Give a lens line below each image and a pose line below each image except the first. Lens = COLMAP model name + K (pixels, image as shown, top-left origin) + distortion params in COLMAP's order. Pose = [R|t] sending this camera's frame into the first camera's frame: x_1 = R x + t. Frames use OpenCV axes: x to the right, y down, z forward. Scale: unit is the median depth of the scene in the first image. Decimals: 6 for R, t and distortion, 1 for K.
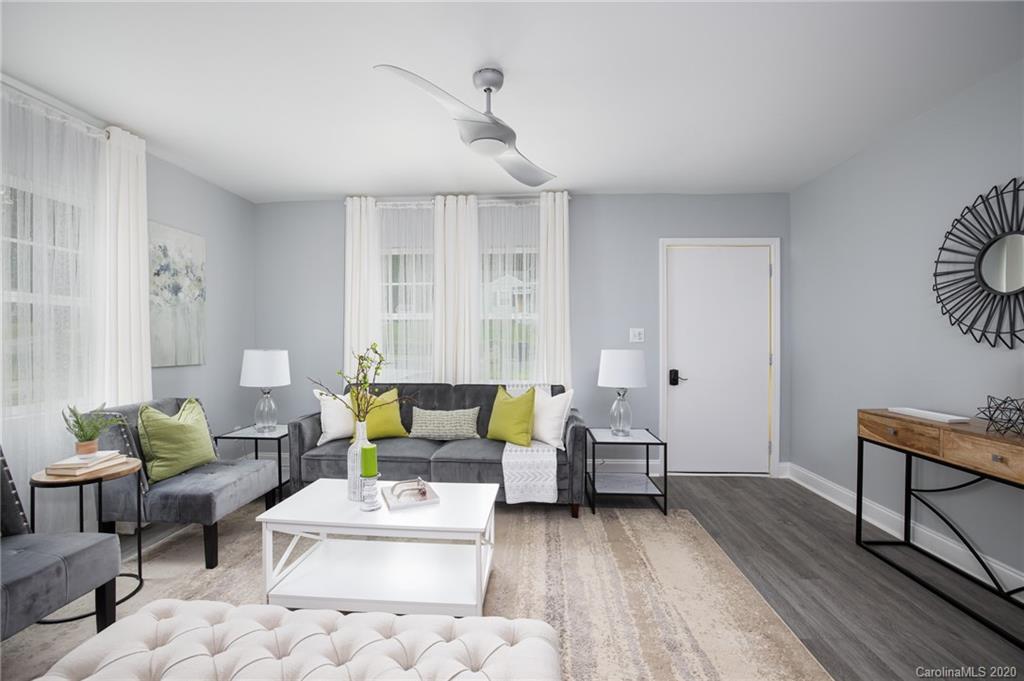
lens RADIAL K [[439.2, 0, 509.0], [0, 439.2, 340.7], [0, 0, 1]] dist [-0.046389, 0.017393]
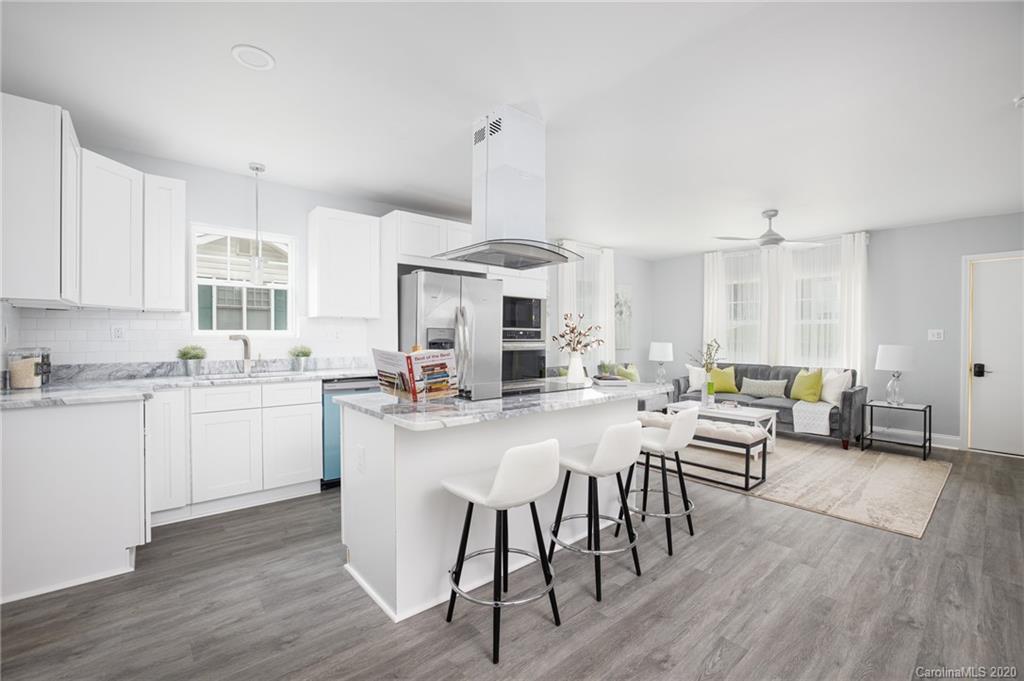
lens RADIAL K [[439.2, 0, 509.0], [0, 439.2, 340.7], [0, 0, 1]] dist [-0.046389, 0.017393]
pose [[0.705495, 0.010909, -0.708631, 0.341153], [-0.005643, 0.999936, 0.009775, -0.000994], [0.708692, -0.002898, 0.705512, -0.855343]]
